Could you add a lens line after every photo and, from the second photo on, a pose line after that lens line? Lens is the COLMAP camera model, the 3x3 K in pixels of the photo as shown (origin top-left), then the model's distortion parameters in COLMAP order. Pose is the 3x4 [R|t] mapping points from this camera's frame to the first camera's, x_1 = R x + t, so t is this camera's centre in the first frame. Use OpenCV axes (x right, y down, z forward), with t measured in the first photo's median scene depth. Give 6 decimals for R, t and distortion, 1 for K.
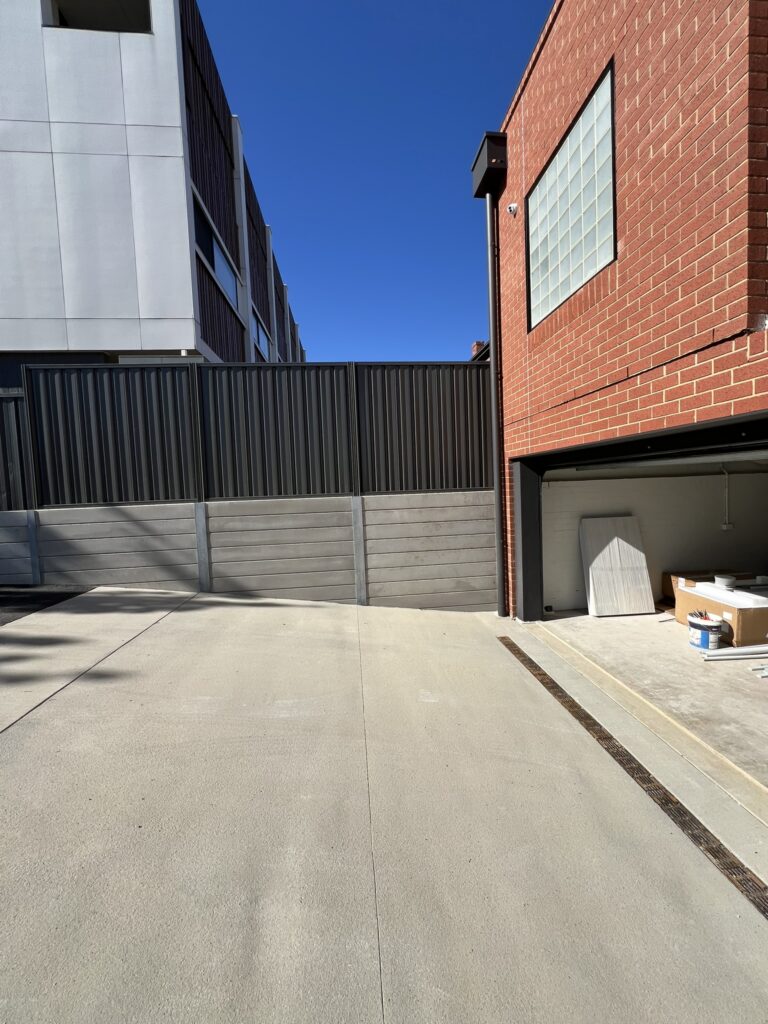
lens RADIAL K [[412.5, 0, 386.1], [0, 412.5, 509.8], [0, 0, 1]] dist [-0.000436, 0.000617]
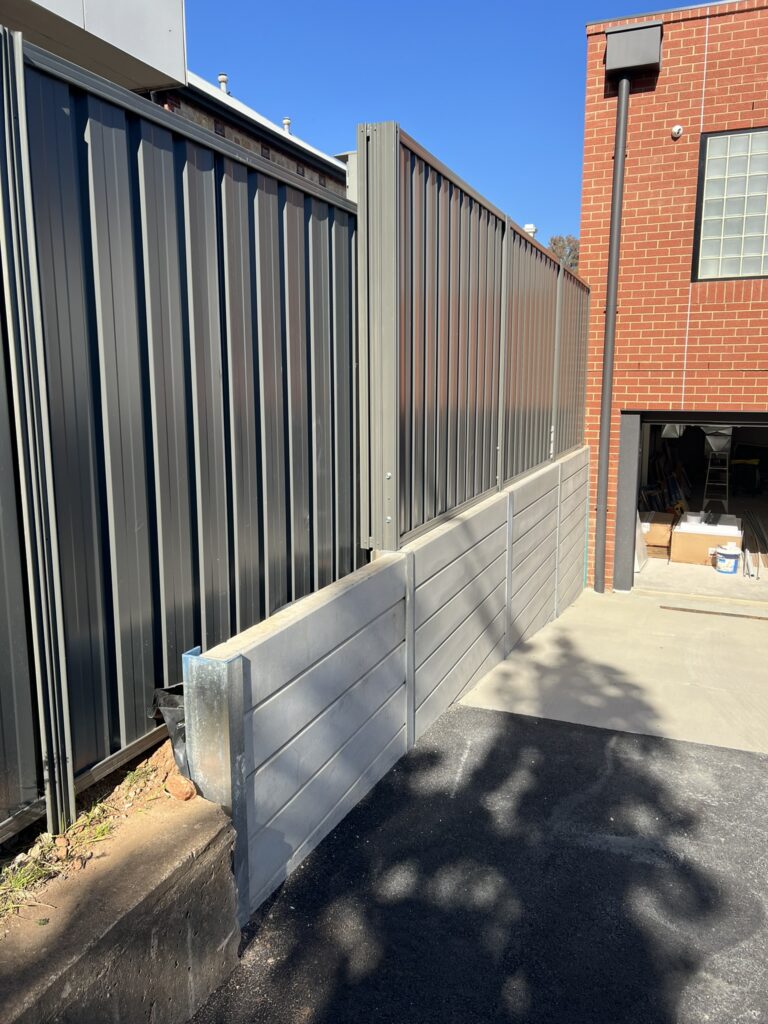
lens RADIAL K [[785.4, 0, 384.0], [0, 785.4, 512.0], [0, 0, 1]] dist [0.011264, -0.003981]
pose [[0.463686, -0.111429, 0.878965, -1.382702], [0.028468, 0.993421, 0.110921, -0.106582], [-0.885542, -0.026410, 0.463808, 0.659533]]
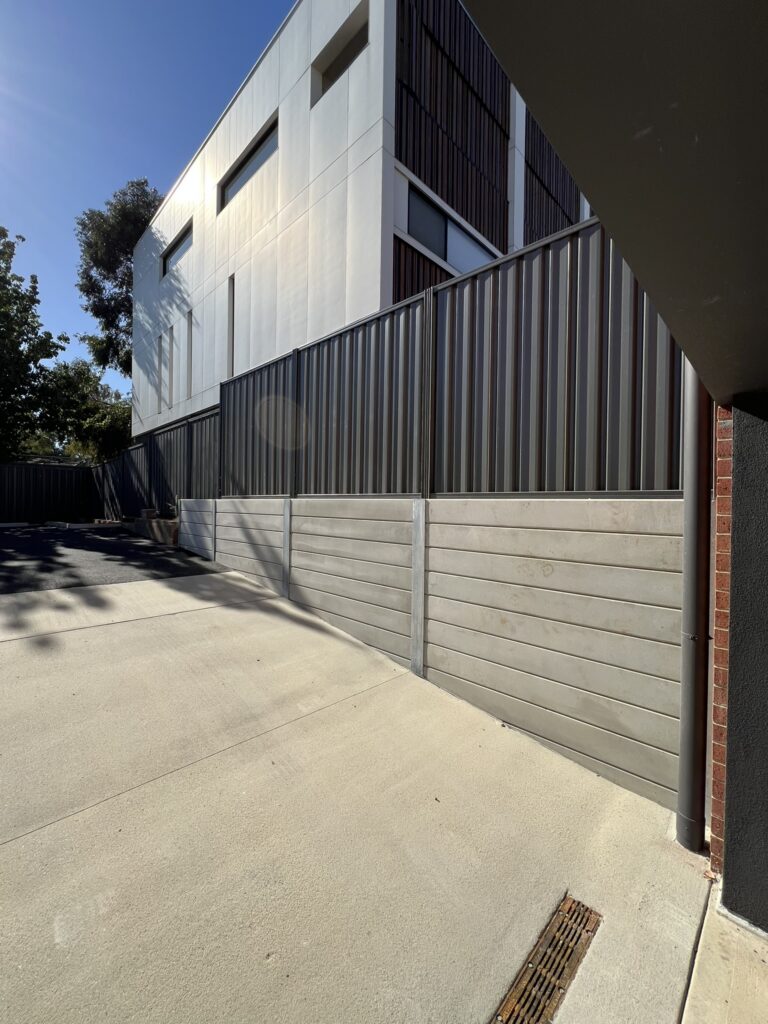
lens RADIAL K [[412.5, 0, 386.1], [0, 412.5, 509.8], [0, 0, 1]] dist [-0.000436, 0.000617]
pose [[0.641661, 0.055199, -0.765000, 0.376454], [-0.084924, 0.996387, 0.000663, -0.012215], [0.762272, 0.064541, 0.644030, 0.553092]]
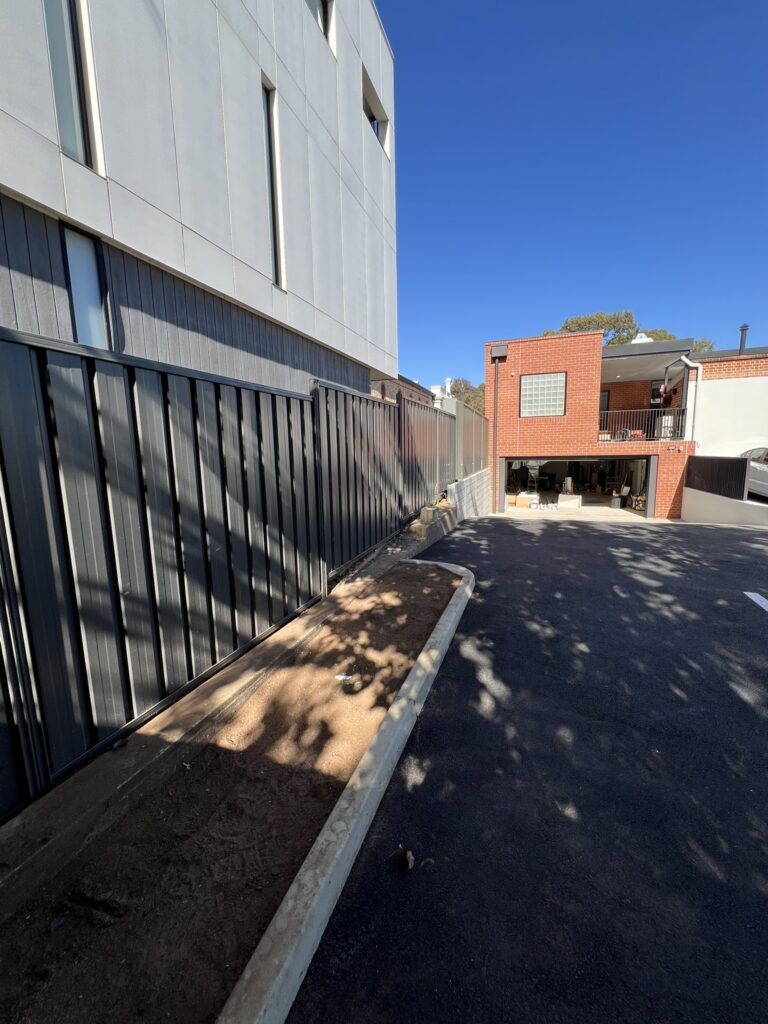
lens RADIAL K [[412.5, 0, 386.1], [0, 412.5, 509.8], [0, 0, 1]] dist [-0.000436, 0.000617]
pose [[0.425741, -0.095868, 0.899752, -2.535482], [0.051340, 0.995329, 0.081759, -0.032422], [-0.903387, 0.011385, 0.428674, 0.491799]]
